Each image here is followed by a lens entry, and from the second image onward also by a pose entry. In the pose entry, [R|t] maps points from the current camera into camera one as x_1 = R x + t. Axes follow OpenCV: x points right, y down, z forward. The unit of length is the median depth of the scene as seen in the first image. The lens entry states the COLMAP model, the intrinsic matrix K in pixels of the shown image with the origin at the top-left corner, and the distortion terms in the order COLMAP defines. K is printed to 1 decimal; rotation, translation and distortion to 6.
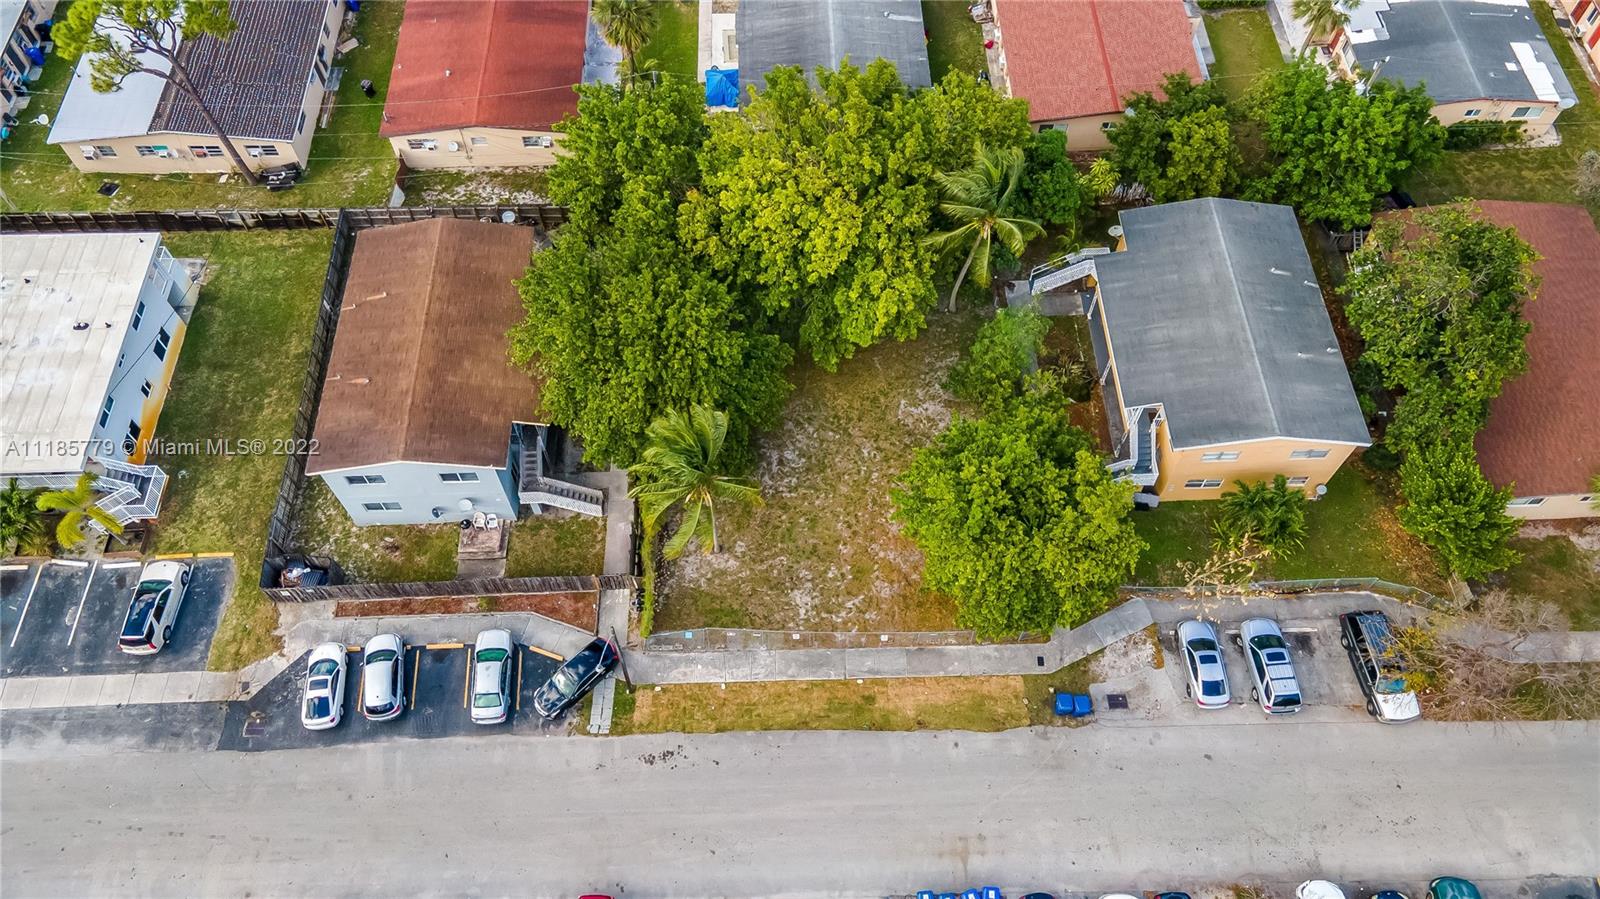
lens RADIAL K [[1195.6, 0, 802.5], [0, 1195.6, 475.4], [0, 0, 1]] dist [0.040109, 0.005485]
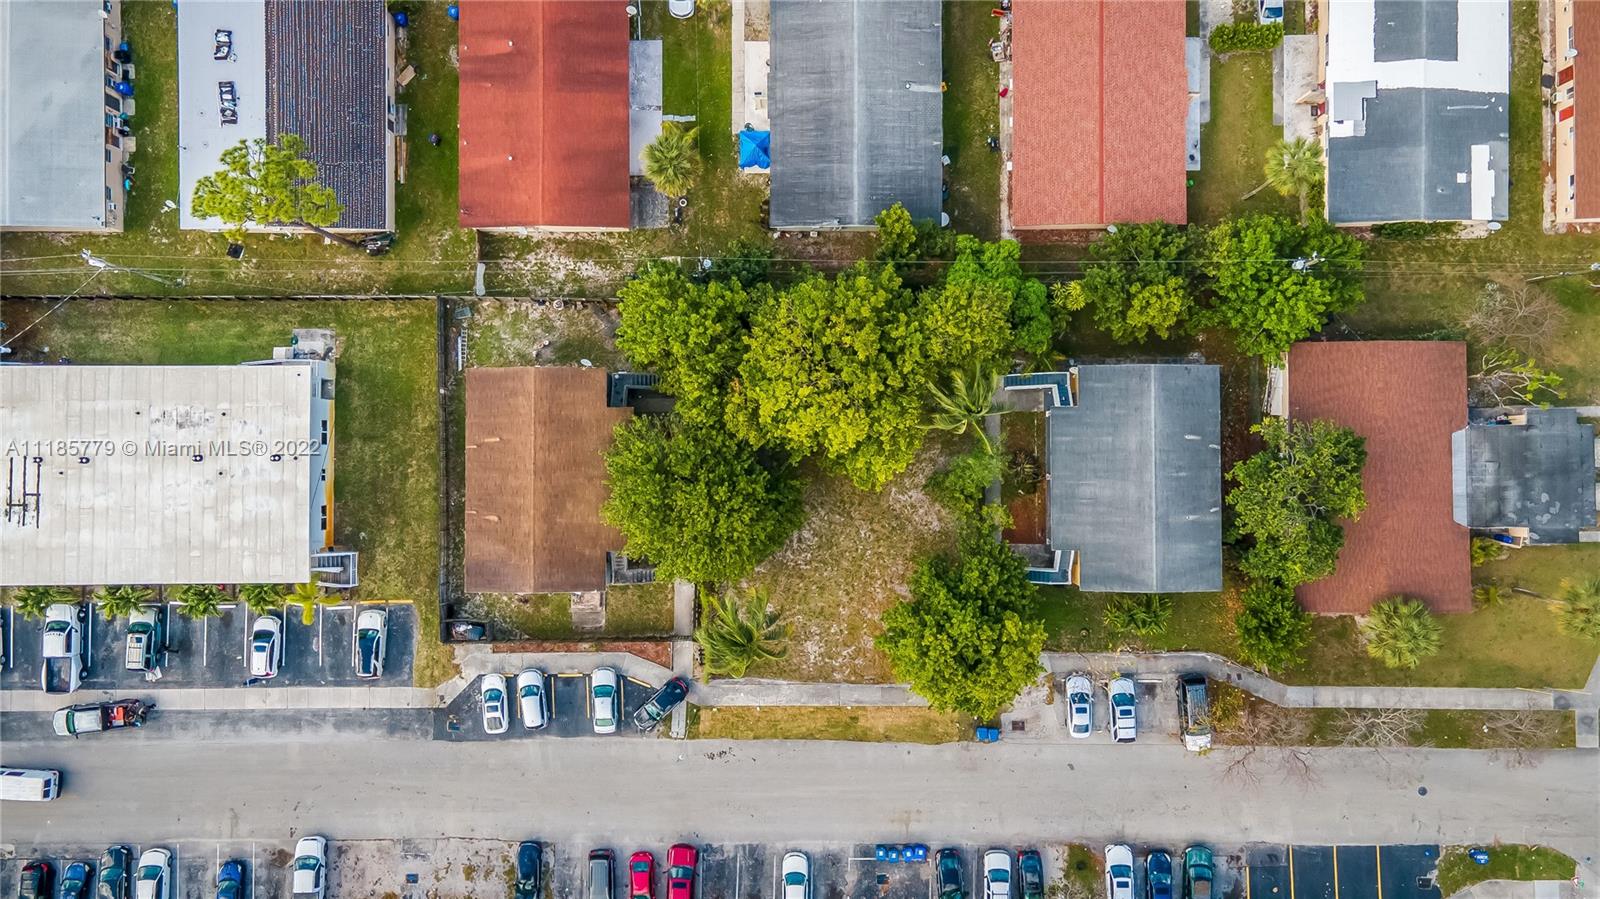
lens RADIAL K [[1210.6, 0, 800.4], [0, 1210.6, 465.3], [0, 0, 1]] dist [0.041579, 0.009717]
pose [[0.999573, 0.029230, -0.000336, -0.020869], [-0.024733, 0.851792, 0.523296, -0.858439], [0.015582, -0.523064, 0.852151, -0.134031]]
